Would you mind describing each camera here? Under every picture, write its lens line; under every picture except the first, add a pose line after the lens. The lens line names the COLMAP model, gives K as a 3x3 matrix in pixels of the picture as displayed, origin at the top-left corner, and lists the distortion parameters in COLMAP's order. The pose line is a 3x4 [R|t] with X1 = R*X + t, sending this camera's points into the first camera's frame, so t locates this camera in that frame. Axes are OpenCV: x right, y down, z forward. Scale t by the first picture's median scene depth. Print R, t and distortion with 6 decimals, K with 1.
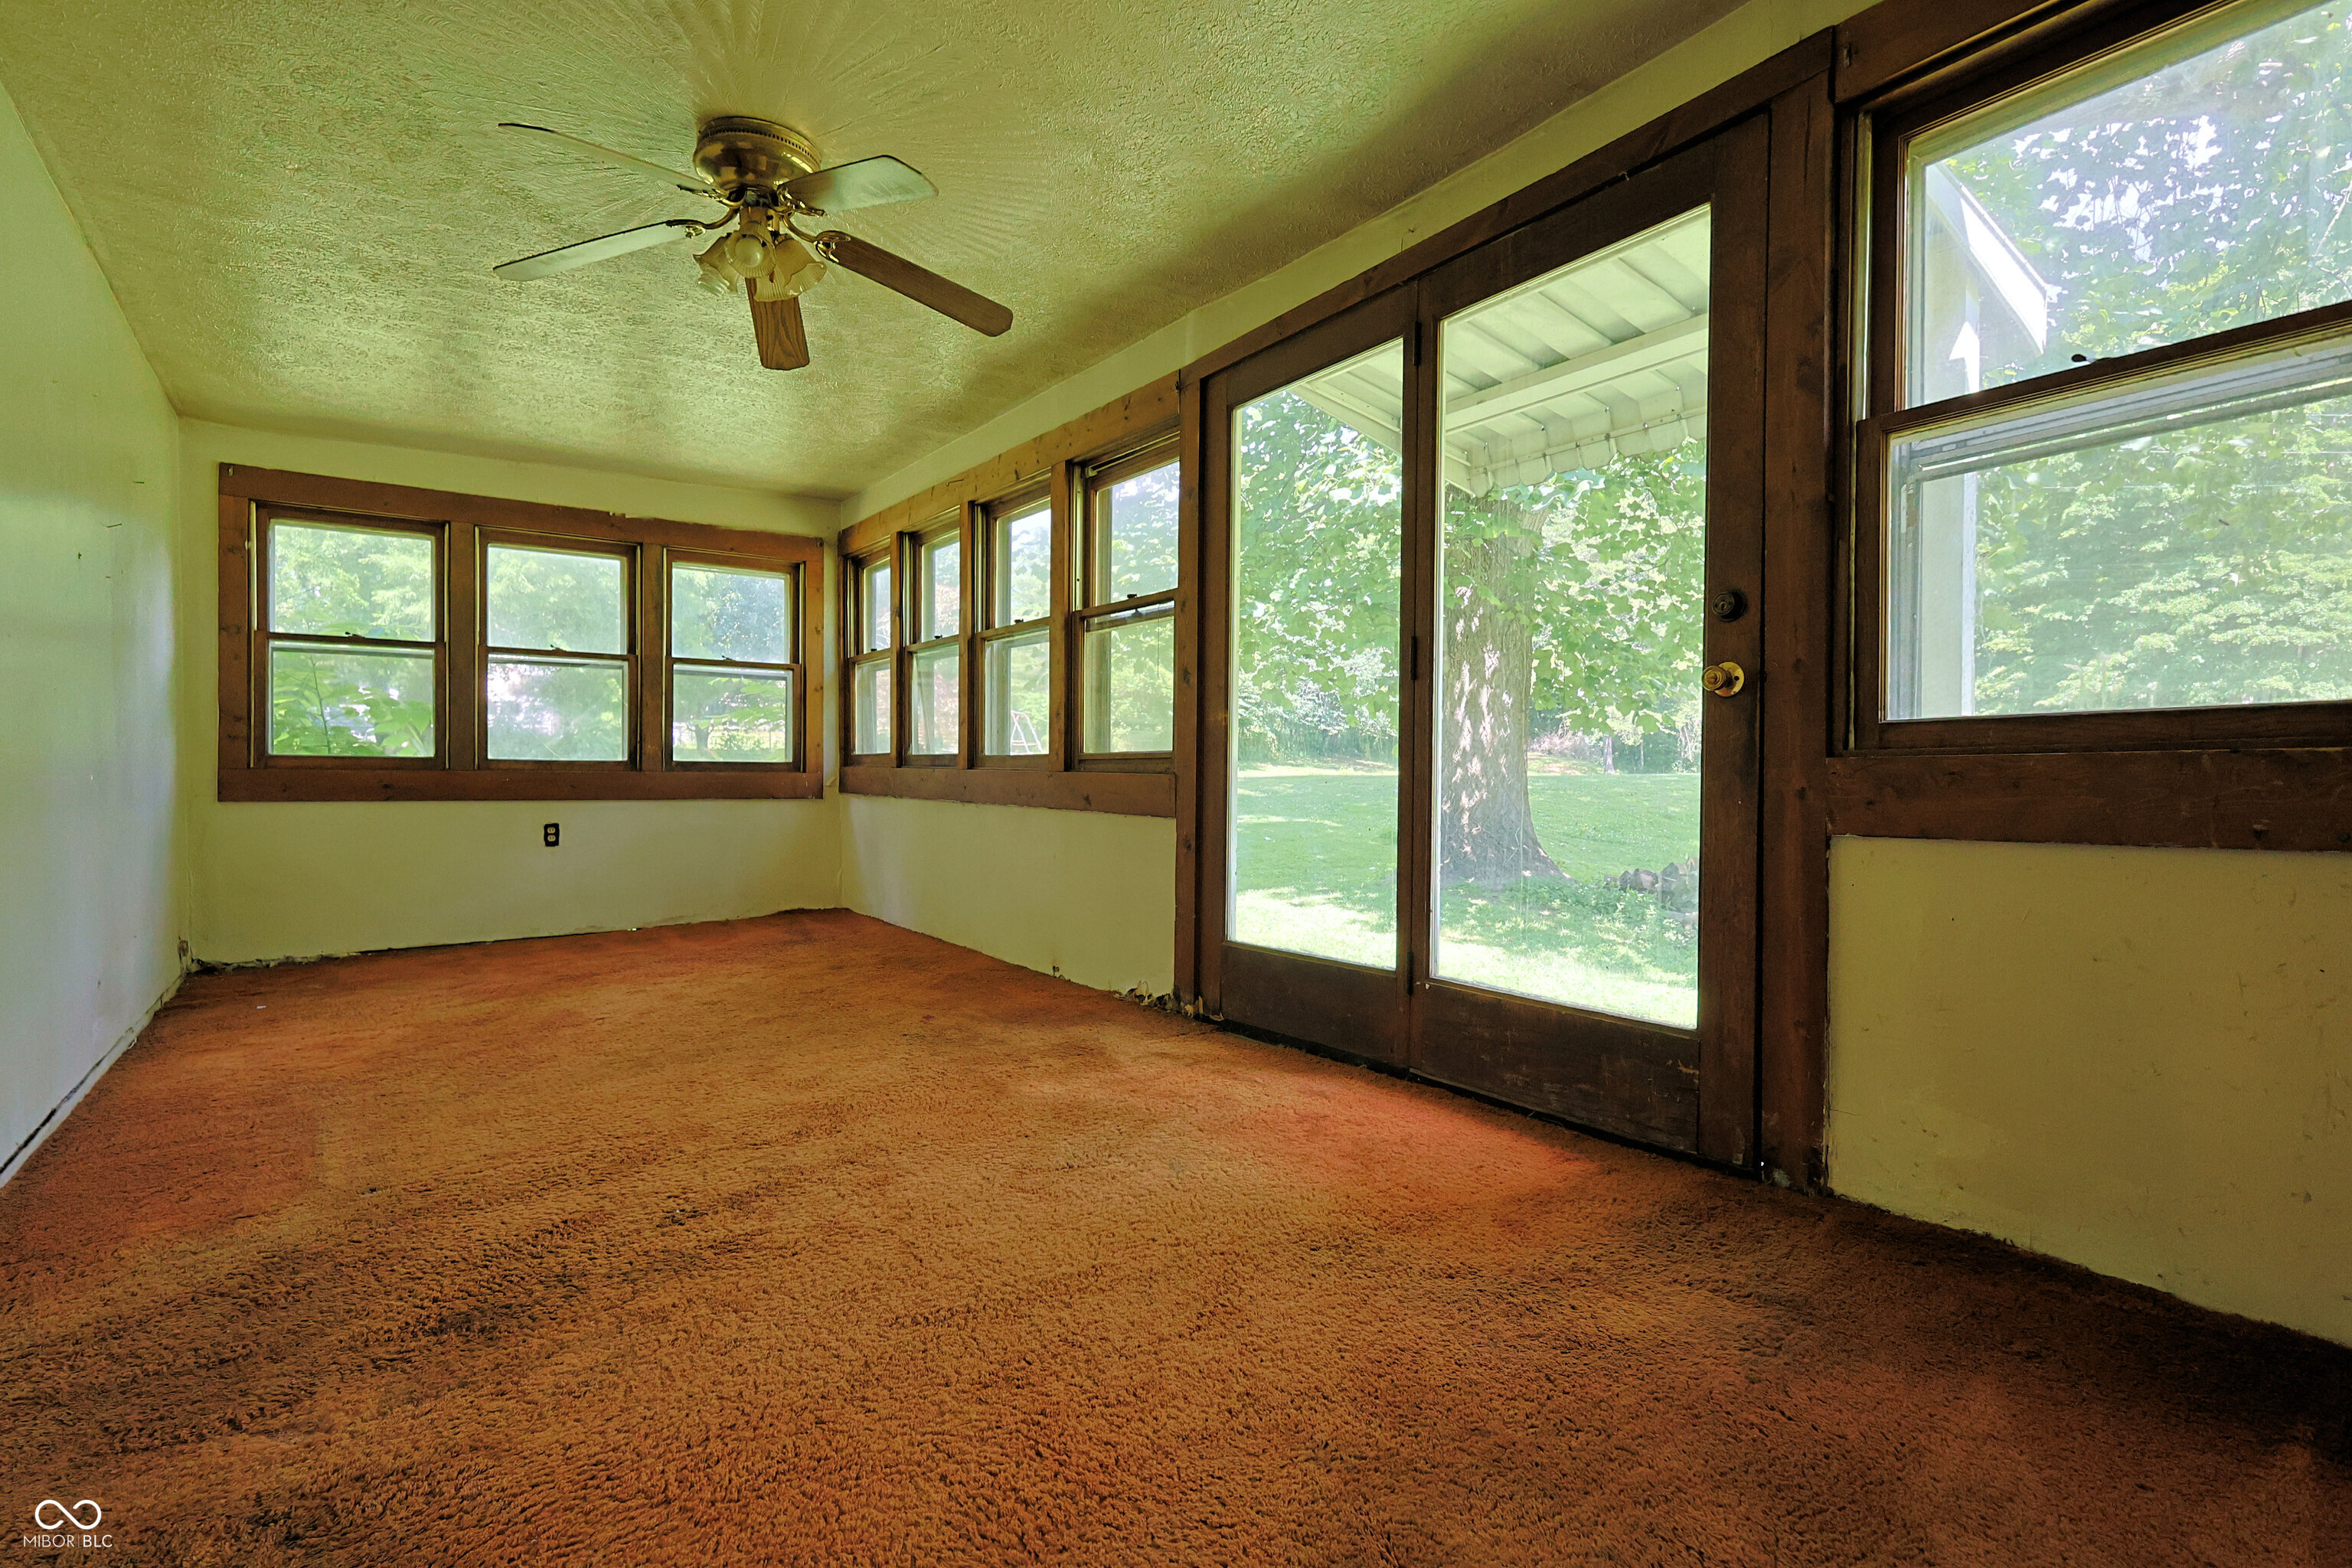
lens RADIAL K [[1125.3, 0, 1183.9], [0, 1125.3, 781.6], [0, 0, 1]] dist [0.003802, 0.000723]
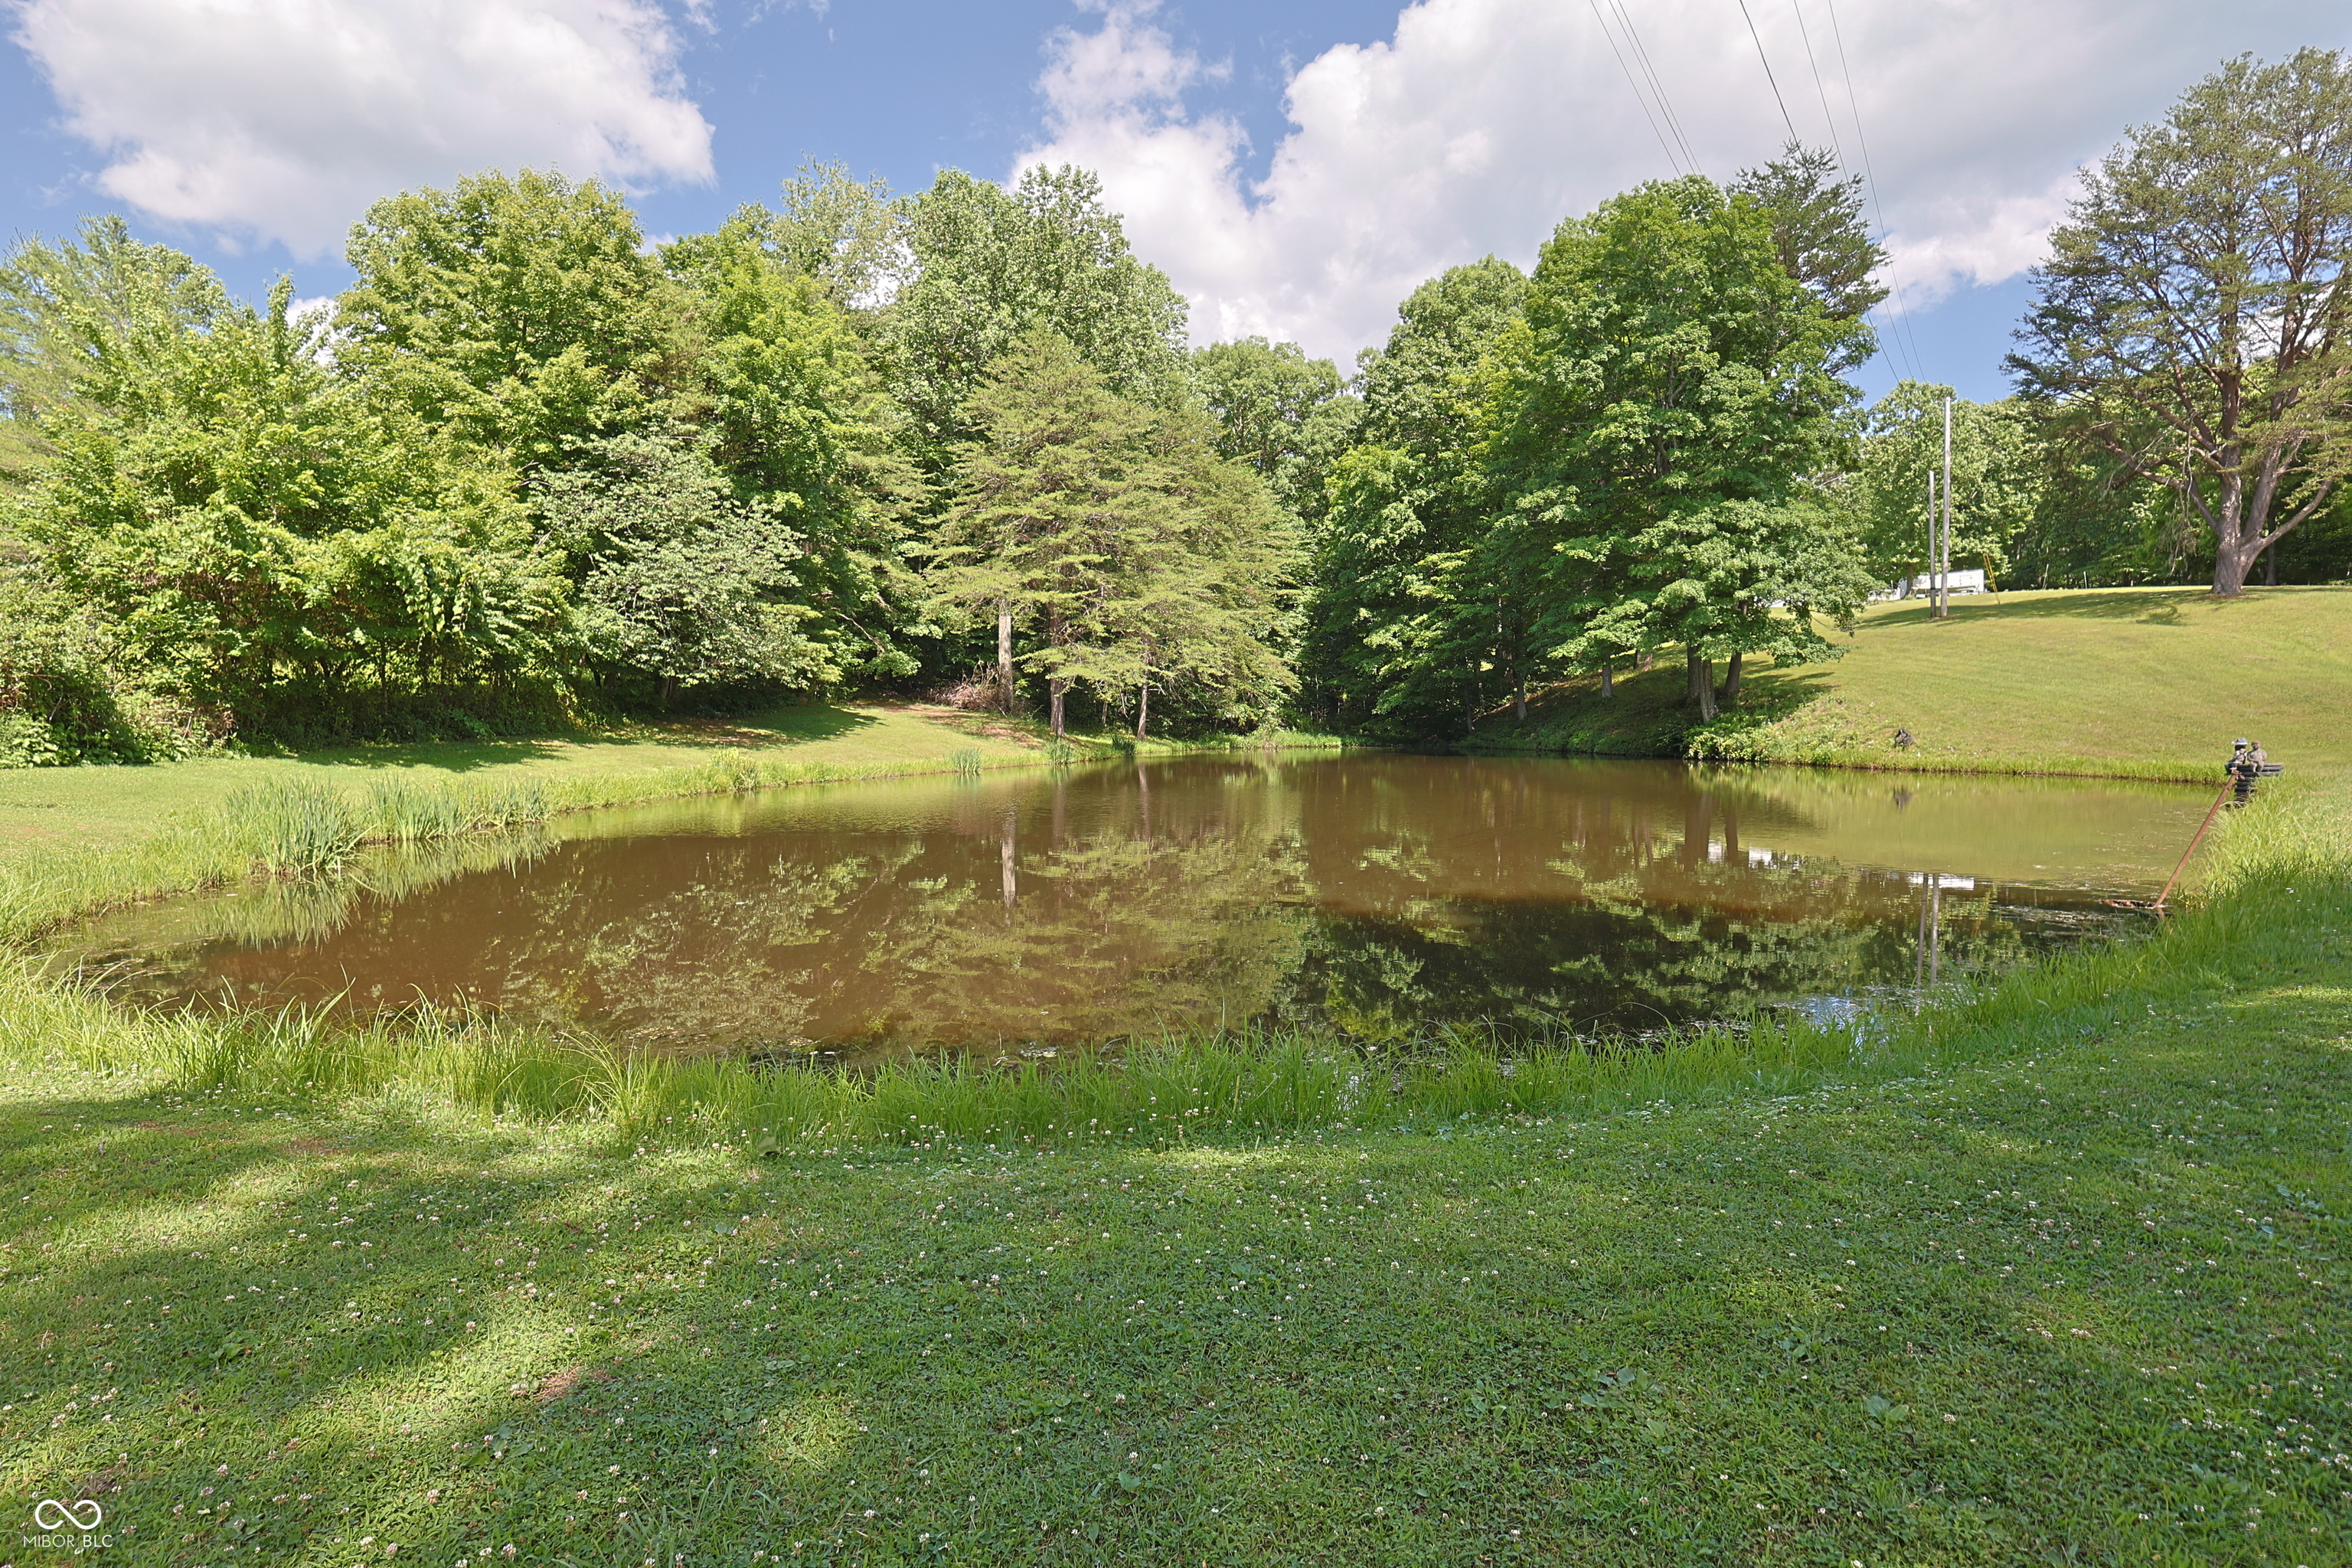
lens RADIAL K [[1125.3, 0, 1178.5], [0, 1125.3, 782.7], [0, 0, 1]] dist [0.003802, 0.000723]
pose [[0.819727, -0.045240, 0.570965, 0.009703], [0.015912, 0.998290, 0.056254, -0.025659], [-0.572533, -0.037027, 0.819045, 0.483903]]
